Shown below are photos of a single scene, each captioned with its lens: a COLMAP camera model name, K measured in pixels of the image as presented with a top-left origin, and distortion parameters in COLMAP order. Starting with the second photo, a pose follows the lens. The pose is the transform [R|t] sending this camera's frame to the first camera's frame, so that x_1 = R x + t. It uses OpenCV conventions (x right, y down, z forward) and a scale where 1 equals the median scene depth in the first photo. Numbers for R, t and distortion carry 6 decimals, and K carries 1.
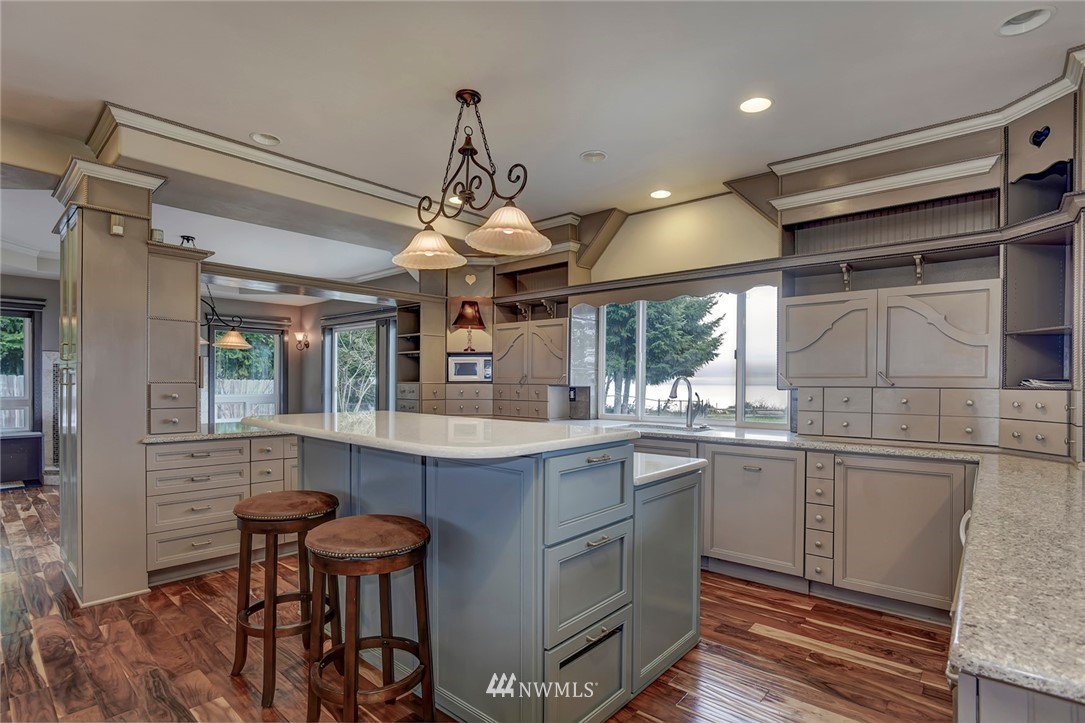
lens RADIAL K [[522.7, 0, 543.4], [0, 522.7, 381.0], [0, 0, 1]] dist [-0.044149, 0.008252]
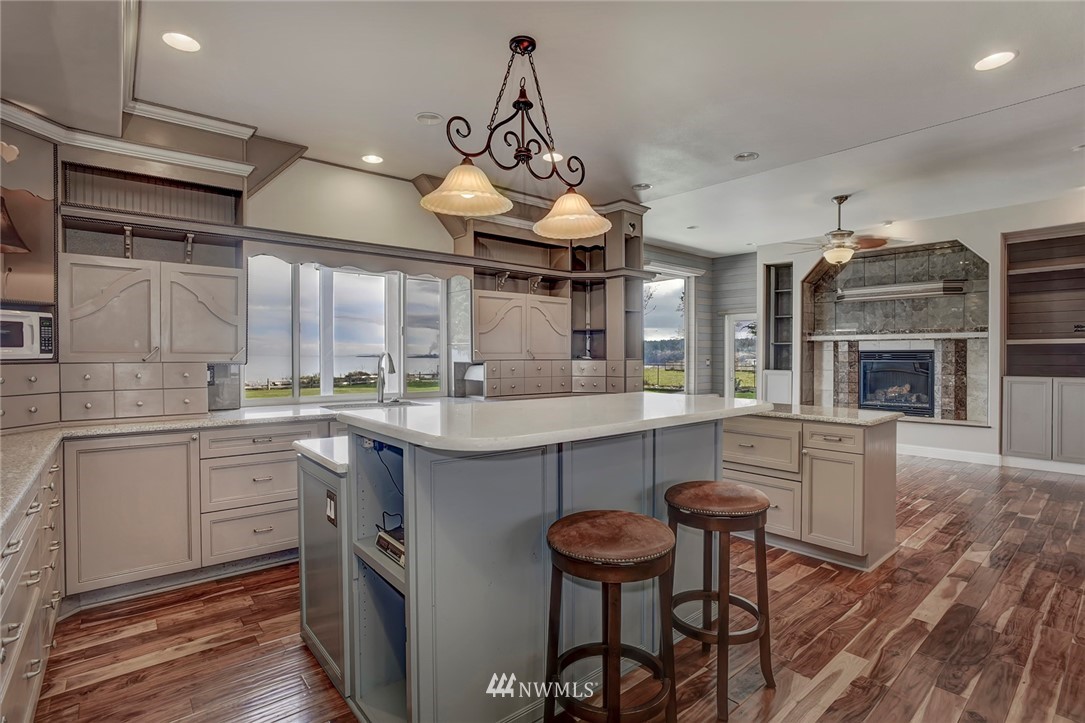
lens RADIAL K [[522.7, 0, 536.6], [0, 522.7, 361.8], [0, 0, 1]] dist [-0.044149, 0.008252]
pose [[0.178202, -0.014592, 0.983886, -0.568666], [0.004425, 0.999892, 0.014028, -0.000828], [-0.983984, 0.001854, 0.178247, 0.463213]]
